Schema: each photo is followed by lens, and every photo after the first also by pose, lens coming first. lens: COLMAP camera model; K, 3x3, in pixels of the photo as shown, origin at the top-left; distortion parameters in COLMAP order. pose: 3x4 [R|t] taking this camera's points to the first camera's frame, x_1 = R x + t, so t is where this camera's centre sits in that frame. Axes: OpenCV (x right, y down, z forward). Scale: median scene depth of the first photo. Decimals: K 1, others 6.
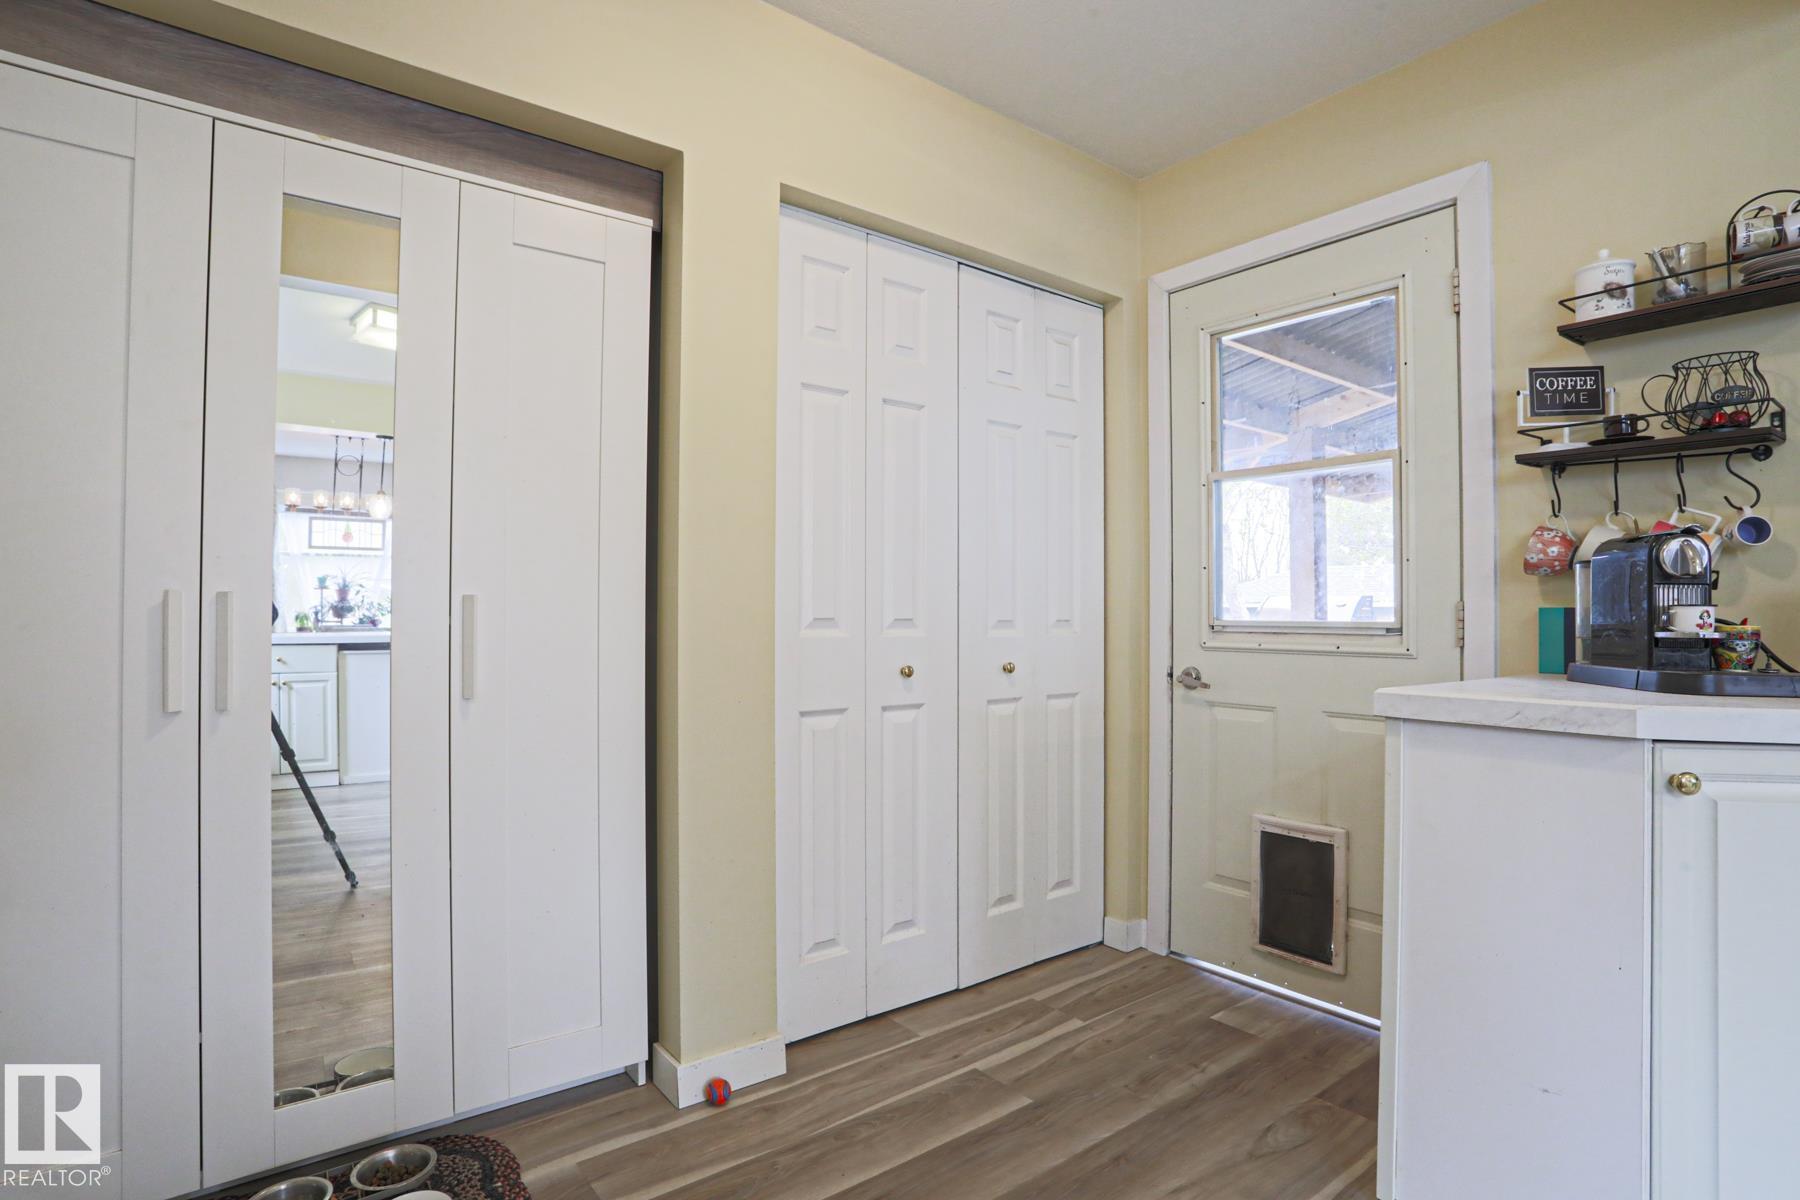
lens RADIAL K [[918.3, 0, 889.0], [0, 918.3, 602.7], [0, 0, 1]] dist [-0.078762, 0.028918]
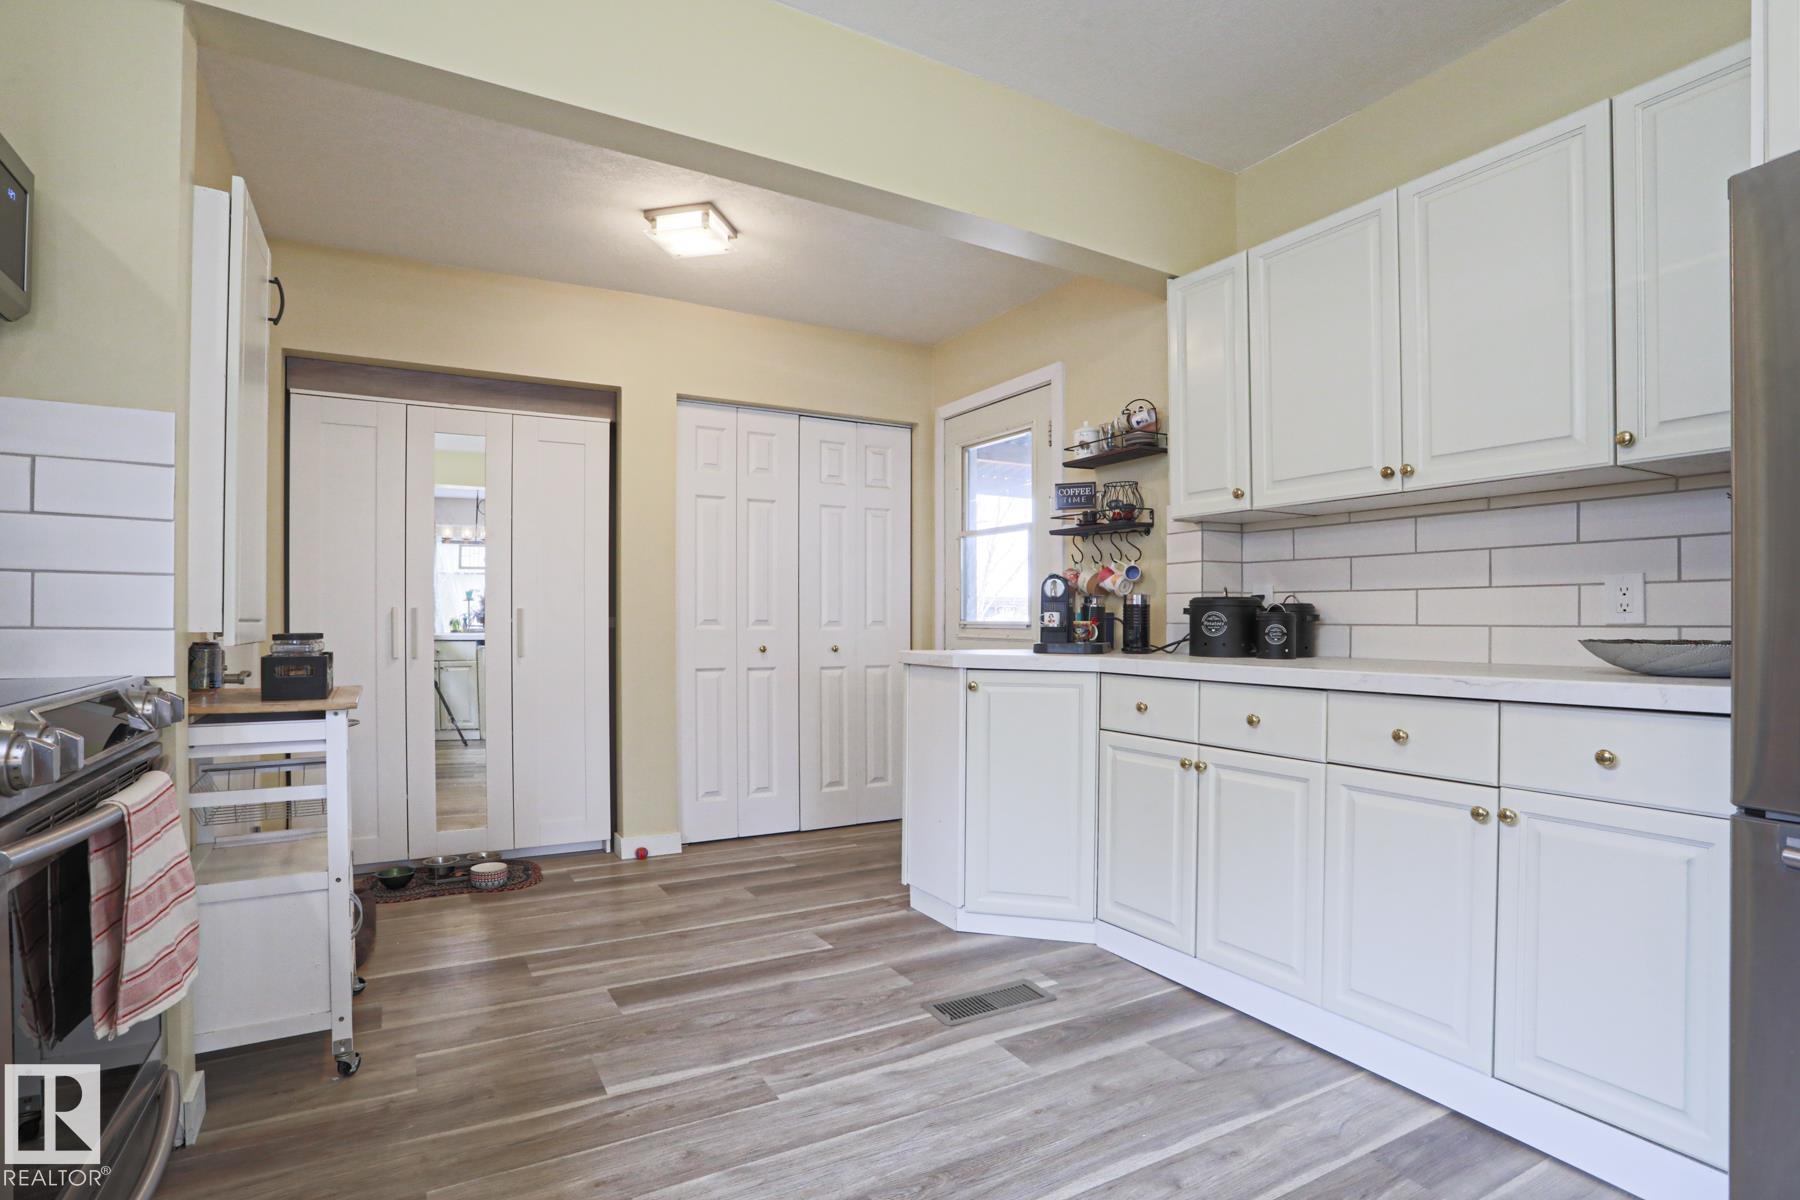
lens RADIAL K [[897.1, 0, 892.9], [0, 897.1, 625.5], [0, 0, 1]] dist [-0.061566, 0.022445]
pose [[0.992167, 0.000340, -0.124921, 0.601463], [0.001815, 0.999851, 0.017142, -0.001185], [0.124909, -0.017235, 0.992019, -0.878867]]
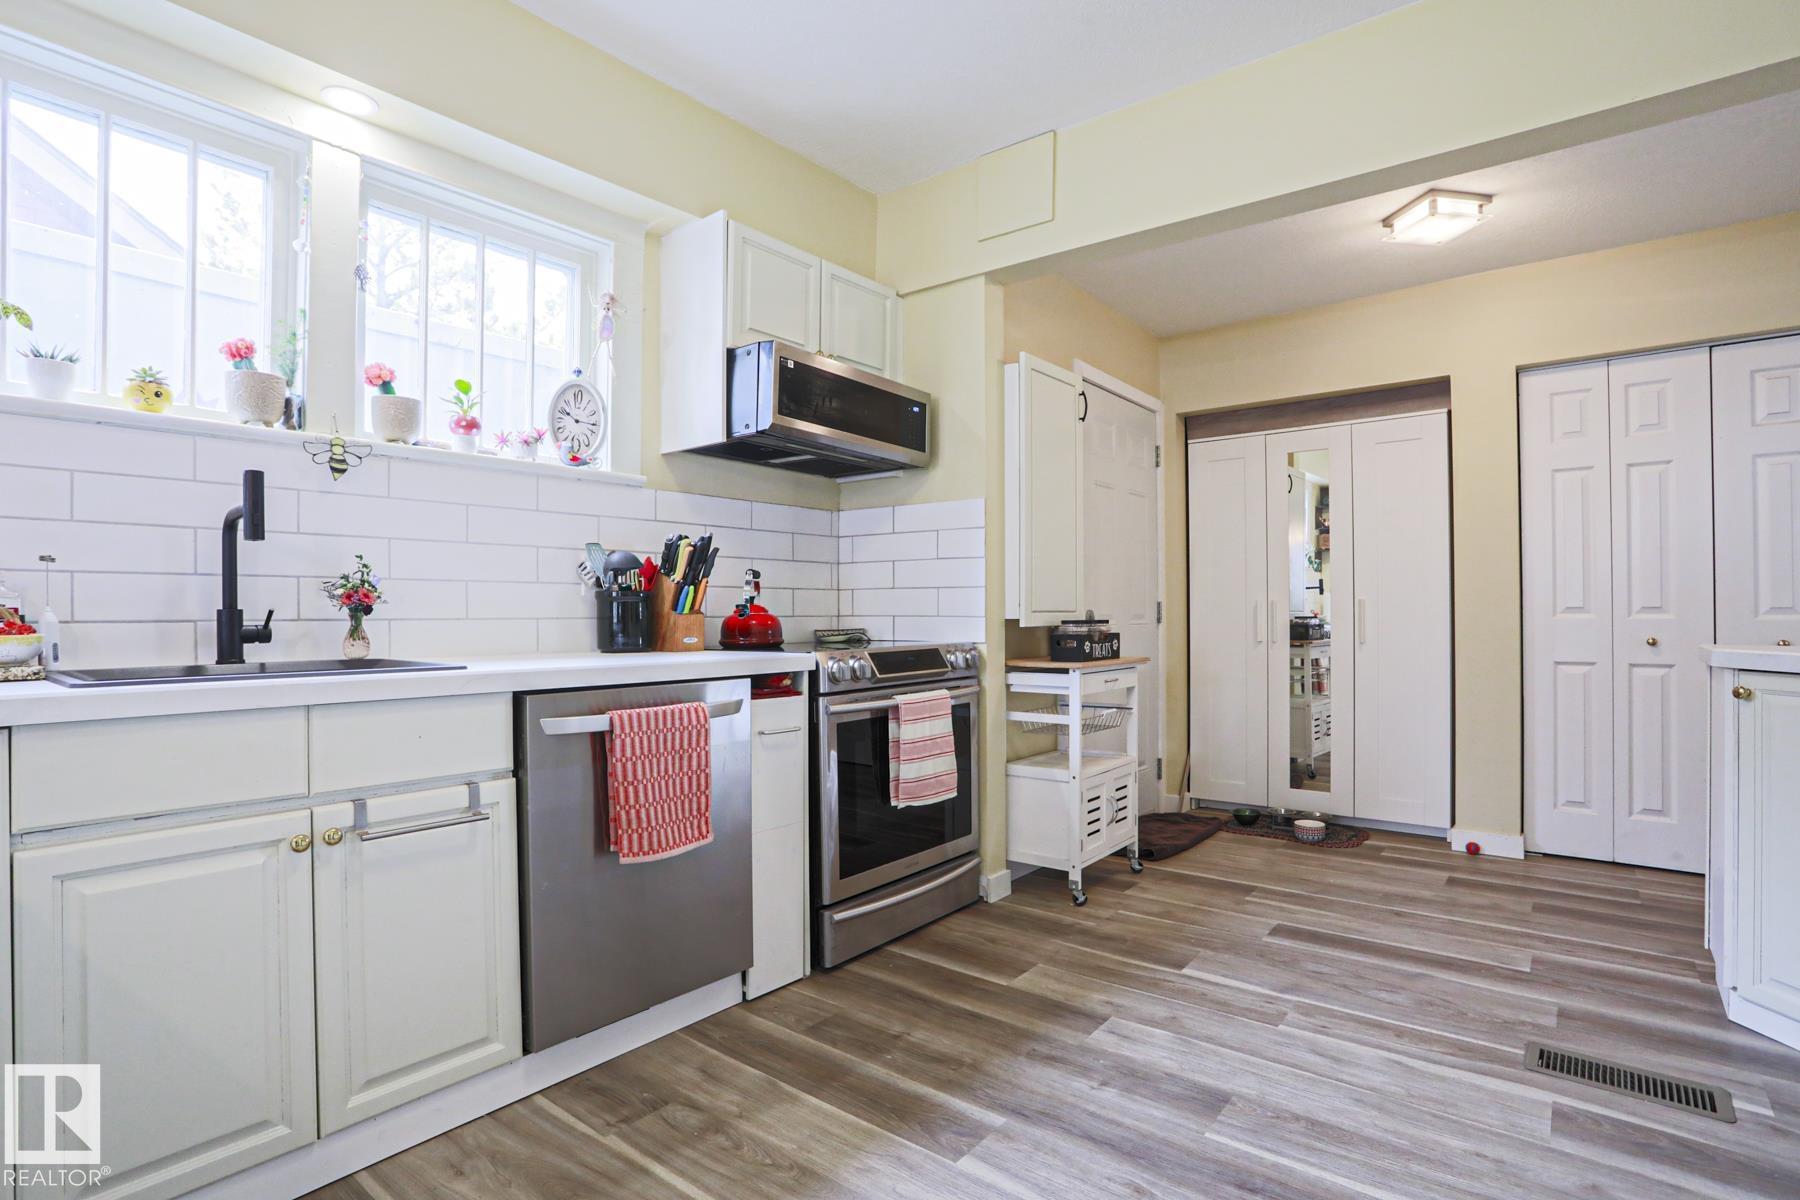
lens RADIAL K [[901.4, 0, 889.5], [0, 901.4, 610.7], [0, 0, 1]] dist [-0.071842, 0.030283]
pose [[0.234667, -0.008380, -0.972040, 1.340714], [0.018480, 0.999821, -0.004158, 0.008317], [0.971900, -0.016987, 0.234780, -0.660509]]
